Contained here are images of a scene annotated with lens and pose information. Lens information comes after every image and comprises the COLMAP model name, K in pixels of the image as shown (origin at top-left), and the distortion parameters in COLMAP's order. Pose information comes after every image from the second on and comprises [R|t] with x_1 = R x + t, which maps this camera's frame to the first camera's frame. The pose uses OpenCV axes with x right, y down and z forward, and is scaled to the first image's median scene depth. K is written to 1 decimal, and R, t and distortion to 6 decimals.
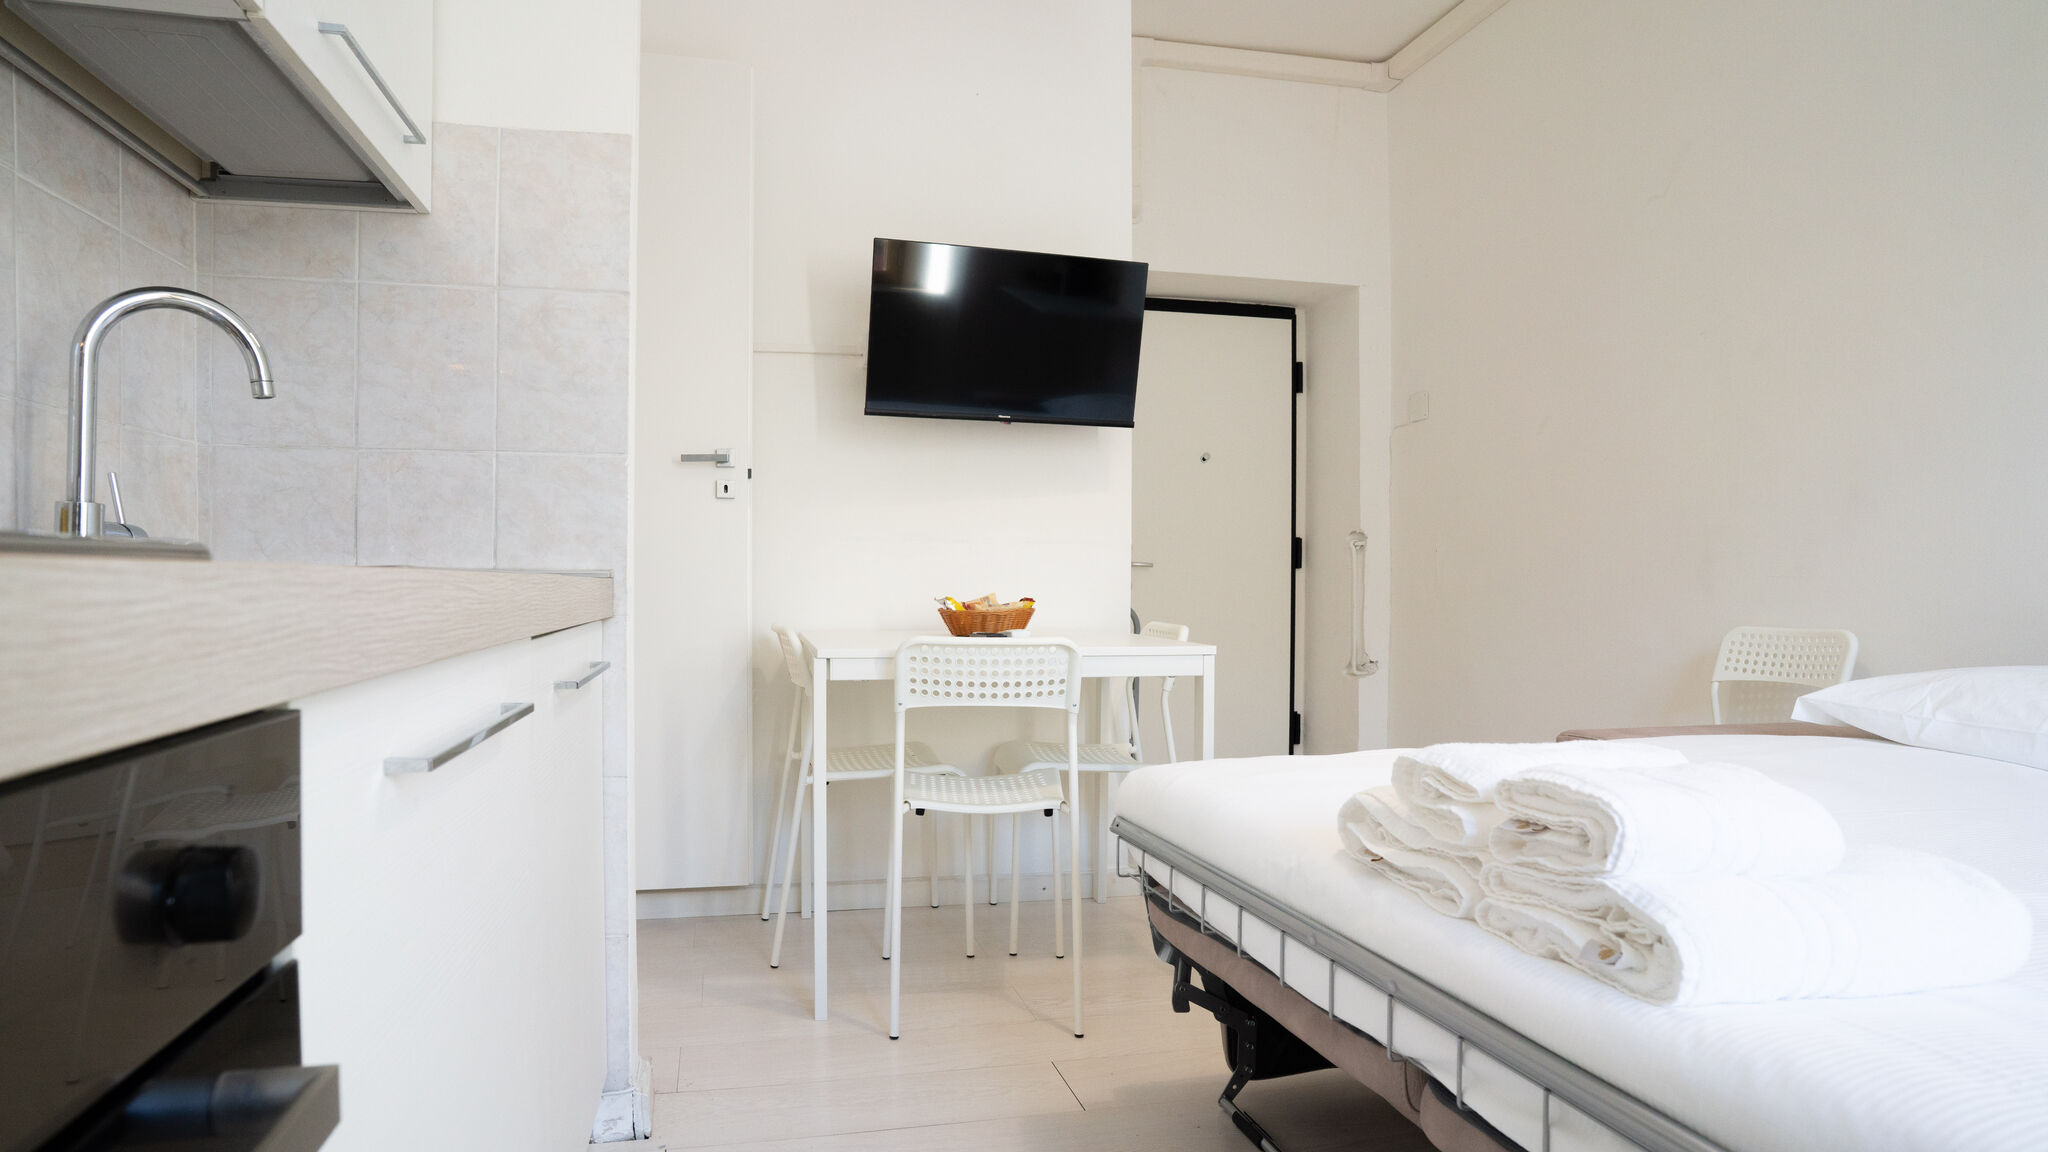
lens RADIAL K [[1088.7, 0, 934.2], [0, 1088.7, 600.0], [0, 0, 1]] dist [-0.063093, 0.025400]
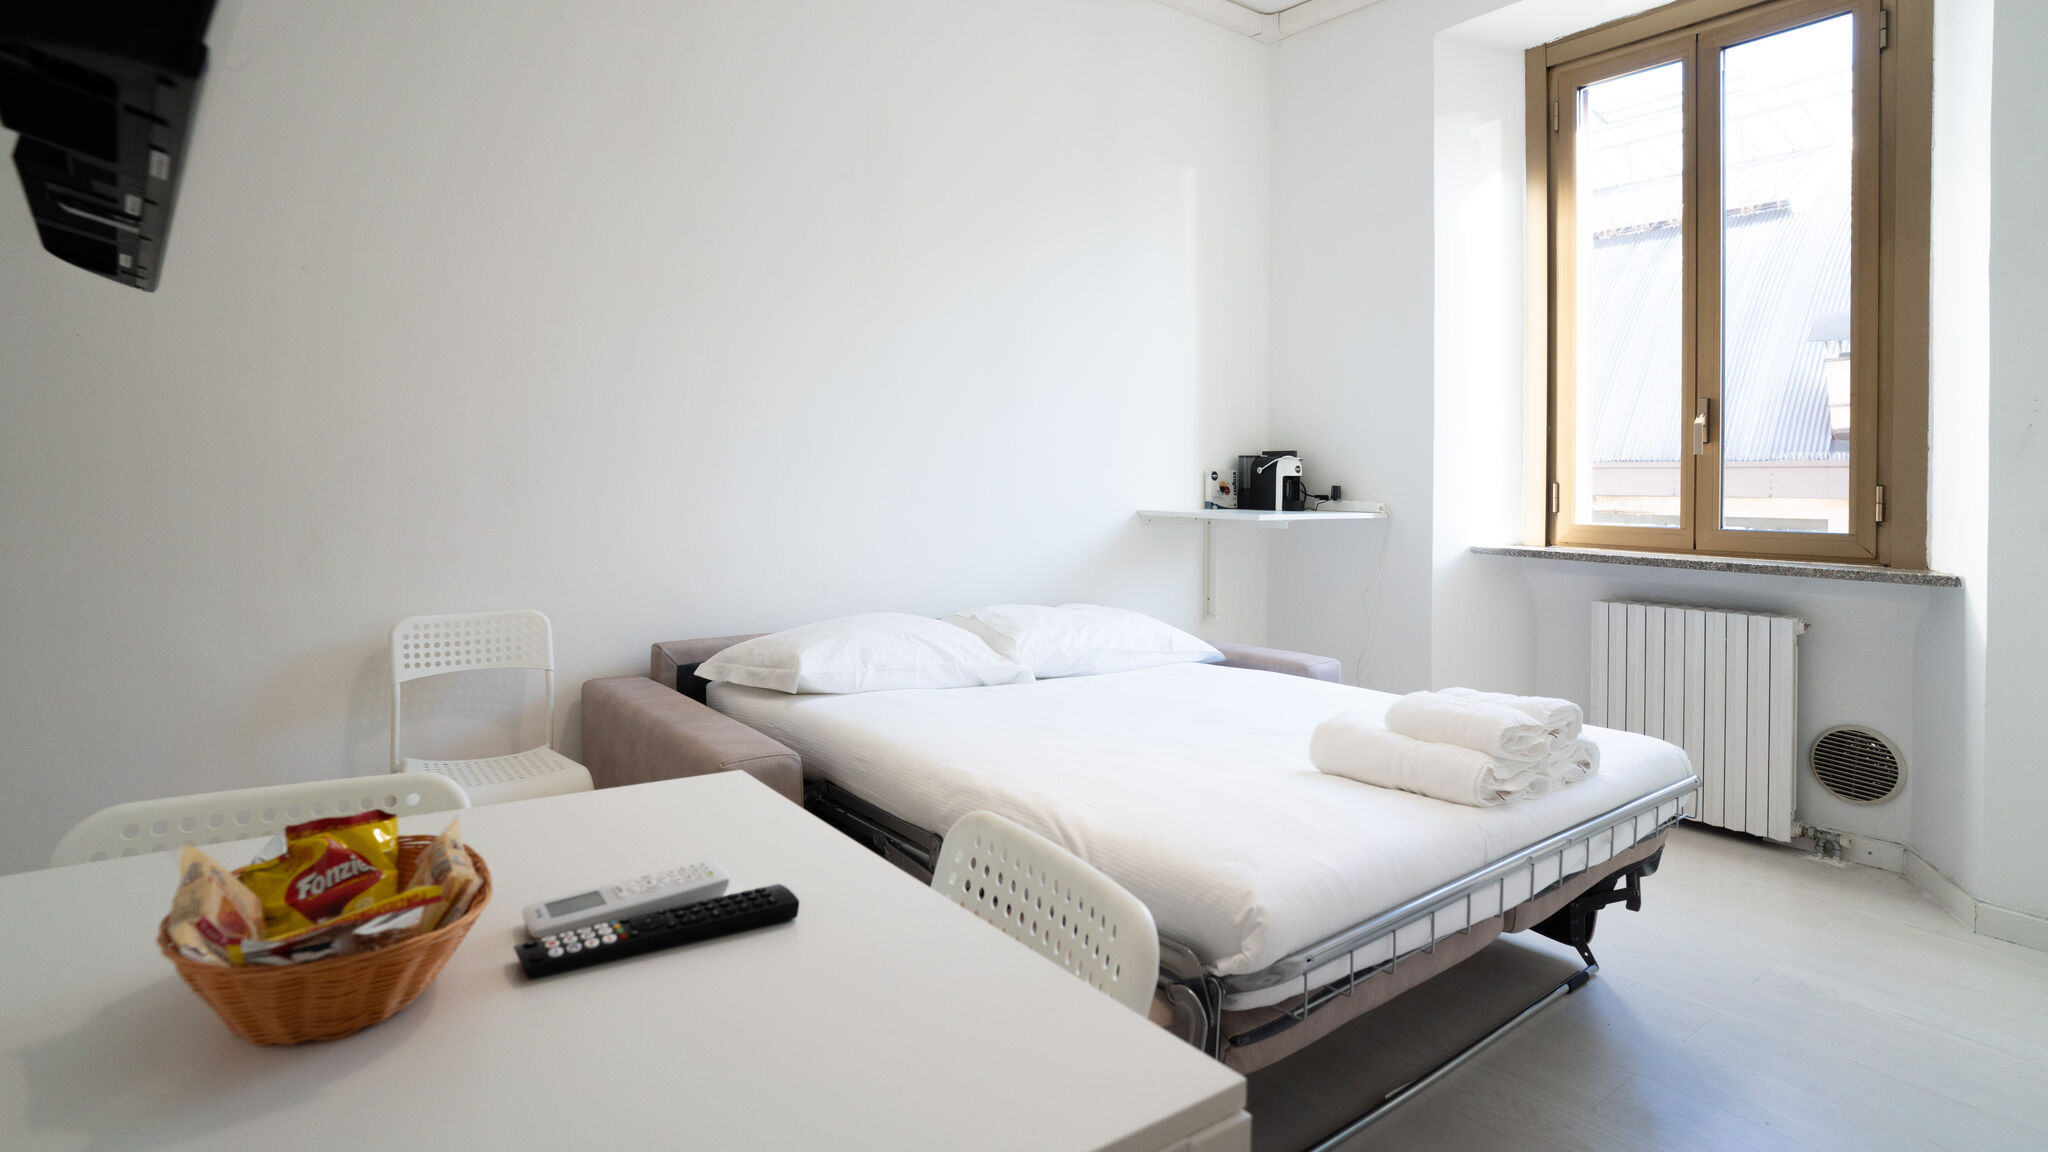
lens RADIAL K [[1088.7, 0, 997.5], [0, 1088.7, 466.2], [0, 0, 1]] dist [-0.063093, 0.025400]
pose [[-0.421964, 0.003917, 0.906604, -0.455246], [0.004483, 0.999987, -0.002234, -0.158489], [-0.906602, 0.003121, -0.421976, 1.446616]]
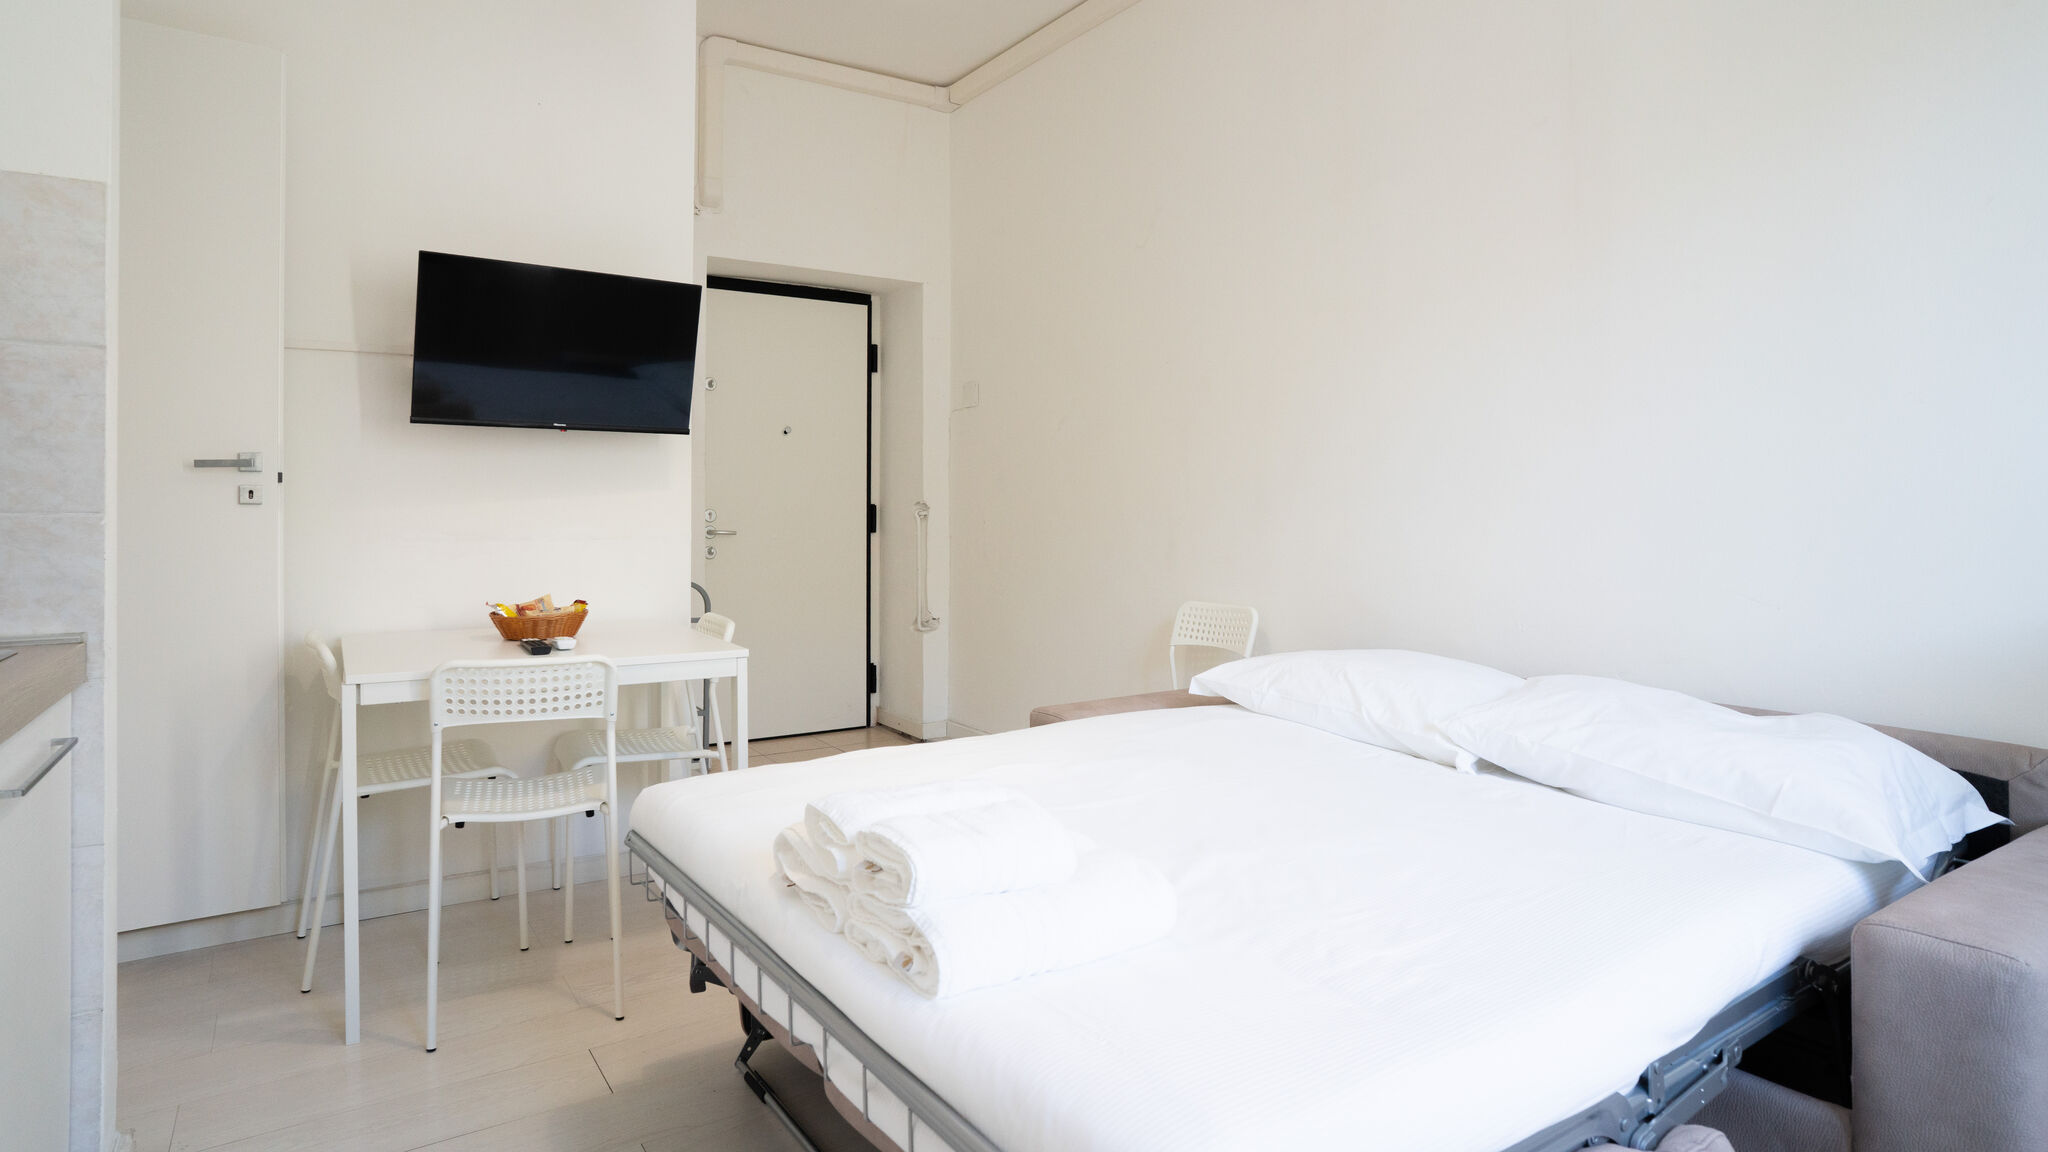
lens RADIAL K [[1088.7, 0, 1001.1], [0, 1088.7, 516.4], [0, 0, 1]] dist [-0.063093, 0.025400]
pose [[0.923123, -0.002802, 0.384494, 0.088886], [0.003473, 0.999993, -0.001050, -0.117069], [-0.384489, 0.002305, 0.923127, -0.170092]]
